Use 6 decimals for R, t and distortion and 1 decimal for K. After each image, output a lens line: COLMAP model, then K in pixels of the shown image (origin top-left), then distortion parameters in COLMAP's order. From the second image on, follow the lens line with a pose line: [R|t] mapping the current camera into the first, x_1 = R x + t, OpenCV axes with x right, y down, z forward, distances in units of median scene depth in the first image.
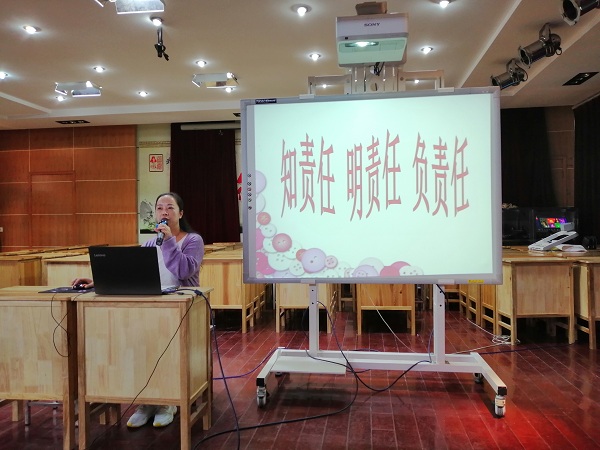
lens RADIAL K [[465.6, 0, 300.0], [0, 465.6, 225.0], [0, 0, 1]] dist [0.013785, 0.007861]
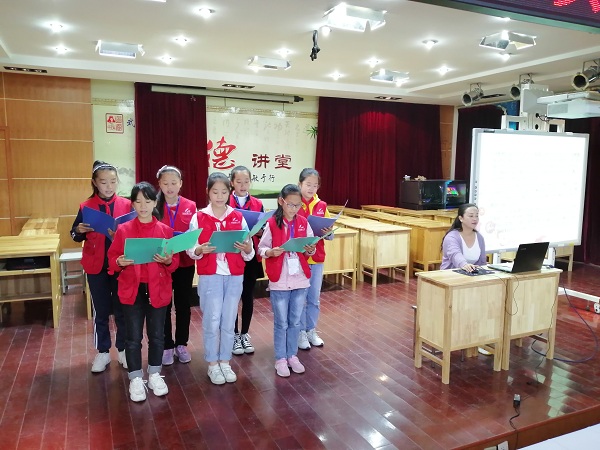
lens RADIAL K [[465.6, 0, 300.0], [0, 465.6, 225.0], [0, 0, 1]] dist [0.013785, 0.007861]
pose [[0.852640, -0.050683, 0.520034, -0.504543], [-0.014774, 0.992548, 0.120957, -0.053604], [-0.522289, -0.110816, 0.845538, 0.013964]]
